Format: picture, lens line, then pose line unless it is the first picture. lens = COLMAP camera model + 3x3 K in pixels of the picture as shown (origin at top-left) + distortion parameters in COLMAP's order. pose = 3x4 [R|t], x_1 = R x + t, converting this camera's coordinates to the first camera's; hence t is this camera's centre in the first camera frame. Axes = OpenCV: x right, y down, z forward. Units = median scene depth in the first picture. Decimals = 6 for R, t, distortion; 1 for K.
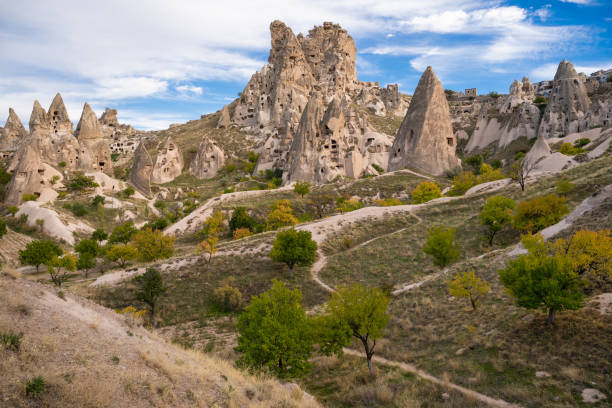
lens RADIAL K [[462.5, 0, 304.8], [0, 462.5, 200.5], [0, 0, 1]] dist [-0.147789, 0.139196]
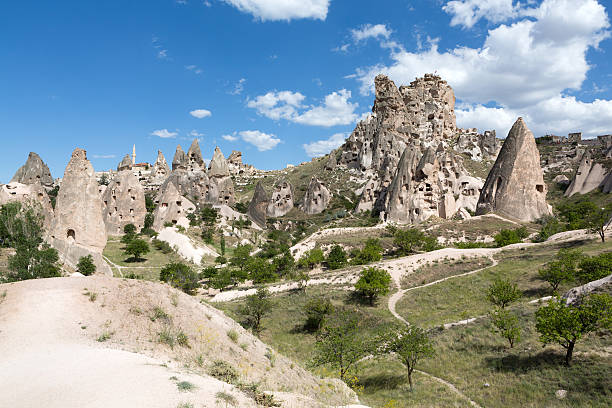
lens RADIAL K [[421.1, 0, 309.2], [0, 421.1, 197.5], [0, 0, 1]] dist [-0.020793, 0.025244]
pose [[0.973547, 0.029328, -0.226598, 0.012972], [-0.048491, 0.995657, -0.079466, -0.004292], [0.223283, 0.088352, 0.970741, -0.028952]]
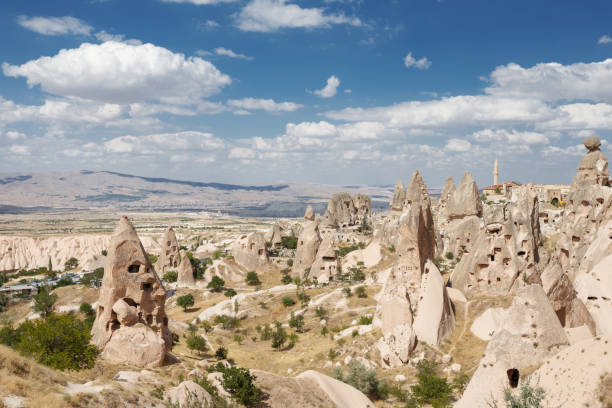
lens RADIAL K [[662.1, 0, 262.5], [0, 662.1, 209.6], [0, 0, 1]] dist [0.000536, 0.168276]
pose [[-0.129145, 0.064902, -0.989500, 0.824480], [-0.038826, 0.996760, 0.070445, -0.231433], [0.990865, 0.047516, -0.126206, 0.819249]]
